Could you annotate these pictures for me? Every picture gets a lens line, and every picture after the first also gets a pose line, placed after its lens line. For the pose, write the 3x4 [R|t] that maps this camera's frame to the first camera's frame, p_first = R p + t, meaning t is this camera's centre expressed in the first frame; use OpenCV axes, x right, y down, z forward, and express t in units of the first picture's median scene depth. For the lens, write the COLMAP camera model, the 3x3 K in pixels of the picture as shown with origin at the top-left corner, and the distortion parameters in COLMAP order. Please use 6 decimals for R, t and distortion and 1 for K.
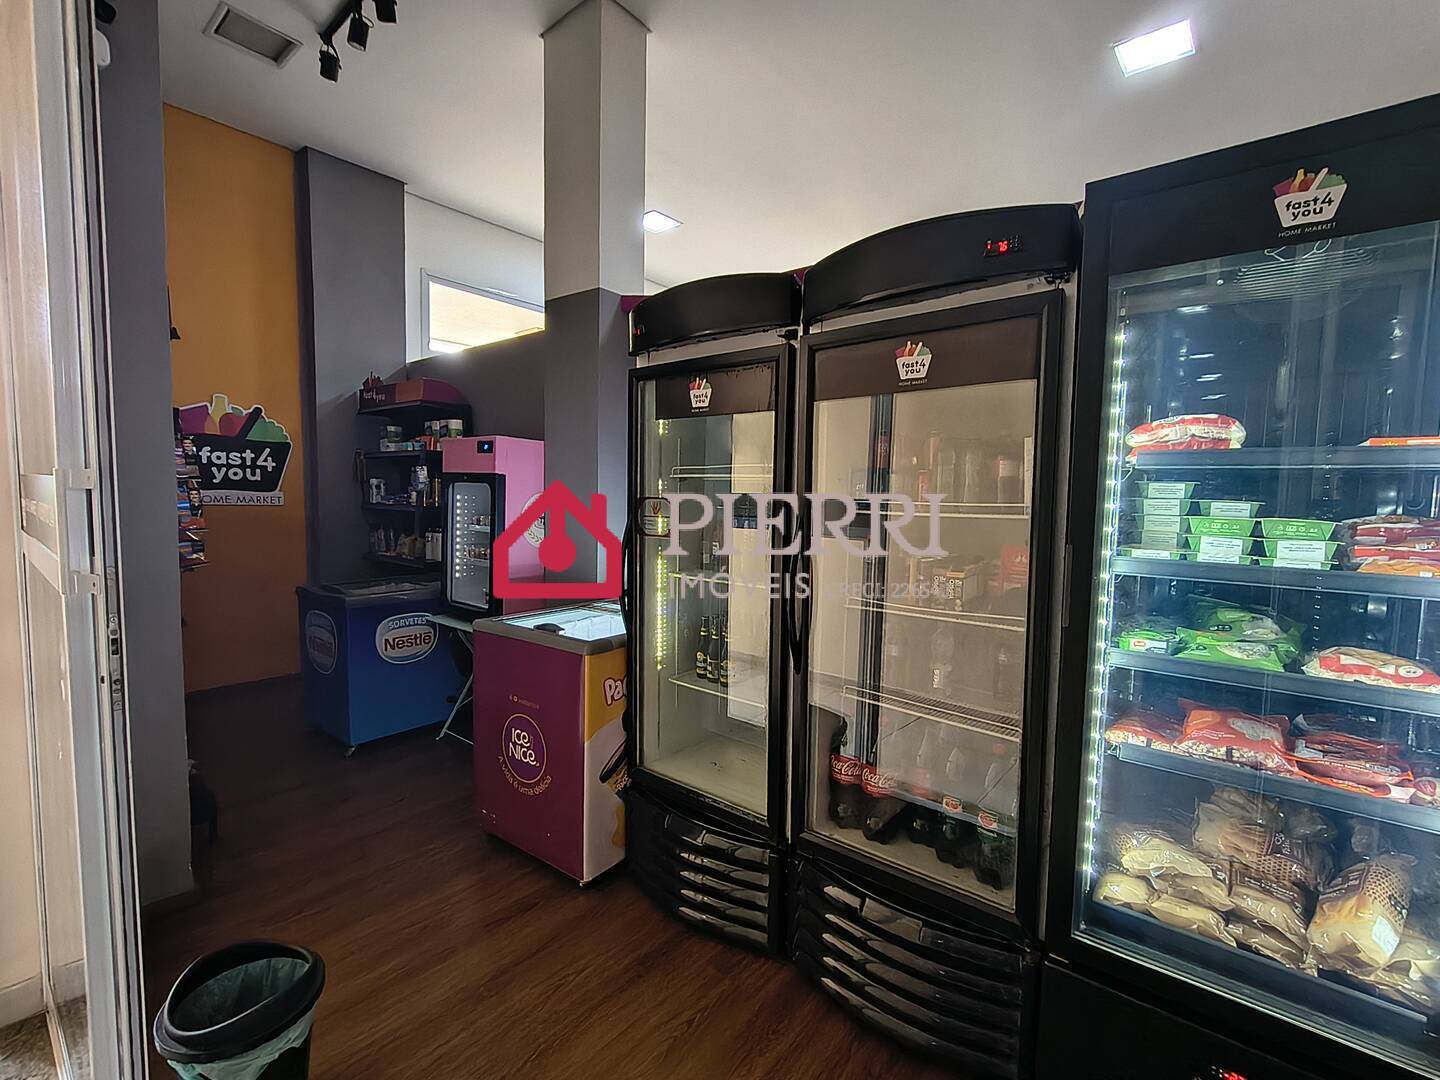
lens RADIAL K [[648.5, 0, 720.0], [0, 648.5, 540.0], [0, 0, 1]] dist [-0.001938, 0.000414]
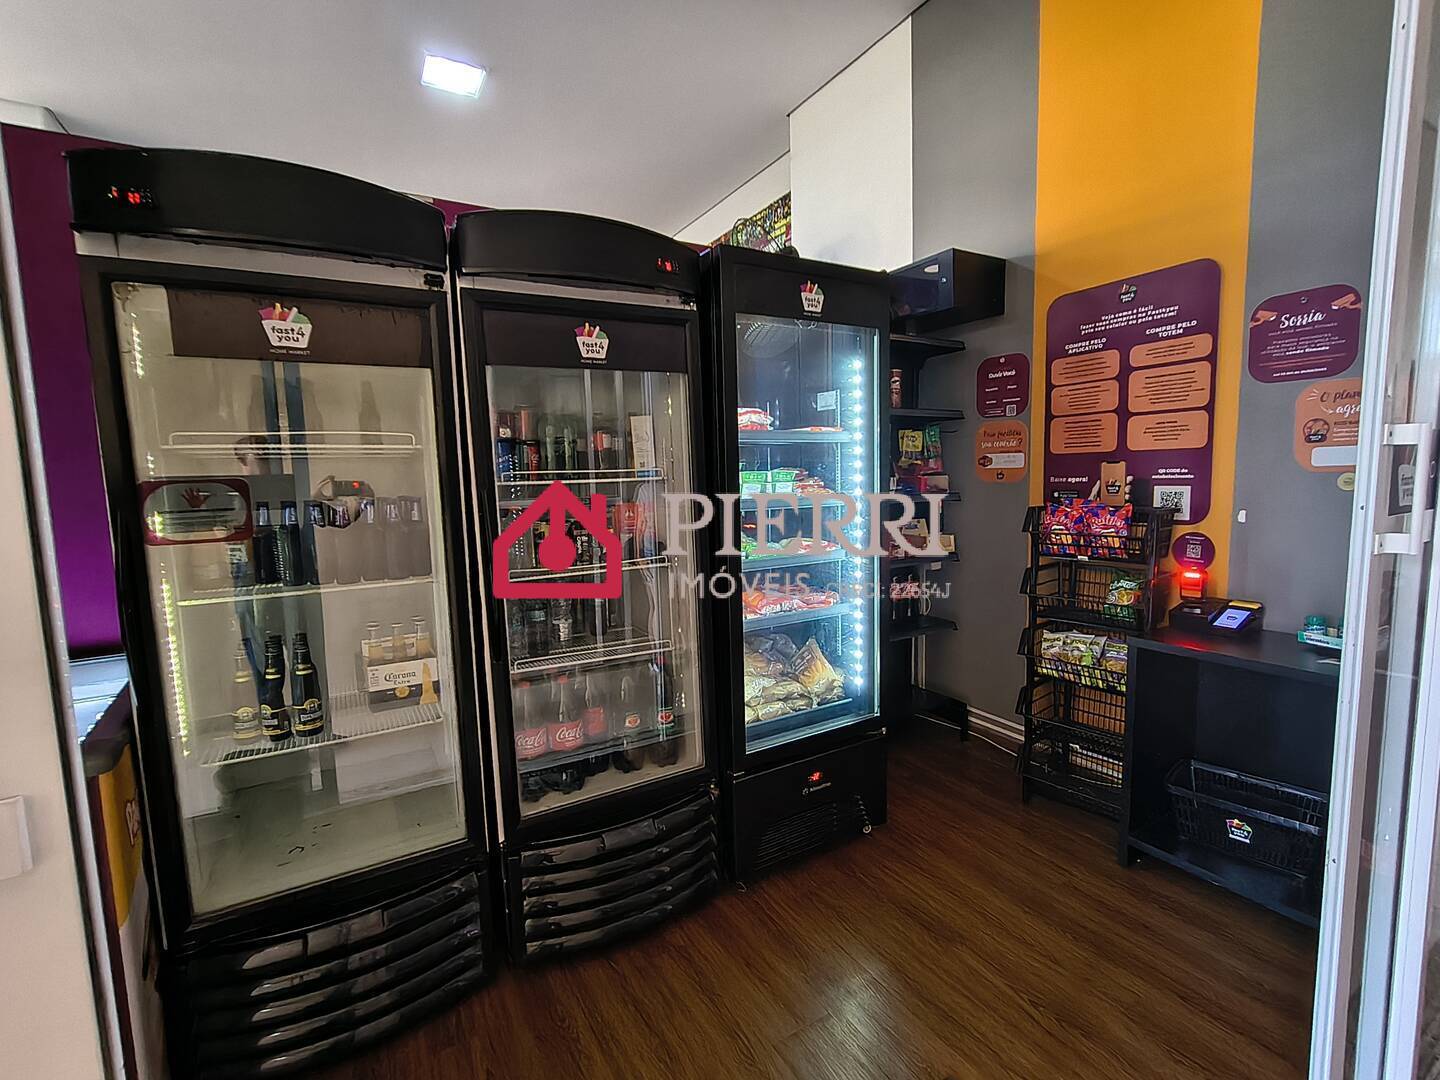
lens RADIAL K [[648.5, 0, 720.0], [0, 648.5, 540.0], [0, 0, 1]] dist [-0.001938, 0.000414]
pose [[0.347280, -0.125303, 0.929352, -0.651469], [0.097925, 0.990460, 0.096950, -0.025099], [-0.932635, 0.057338, 0.356237, 0.393168]]
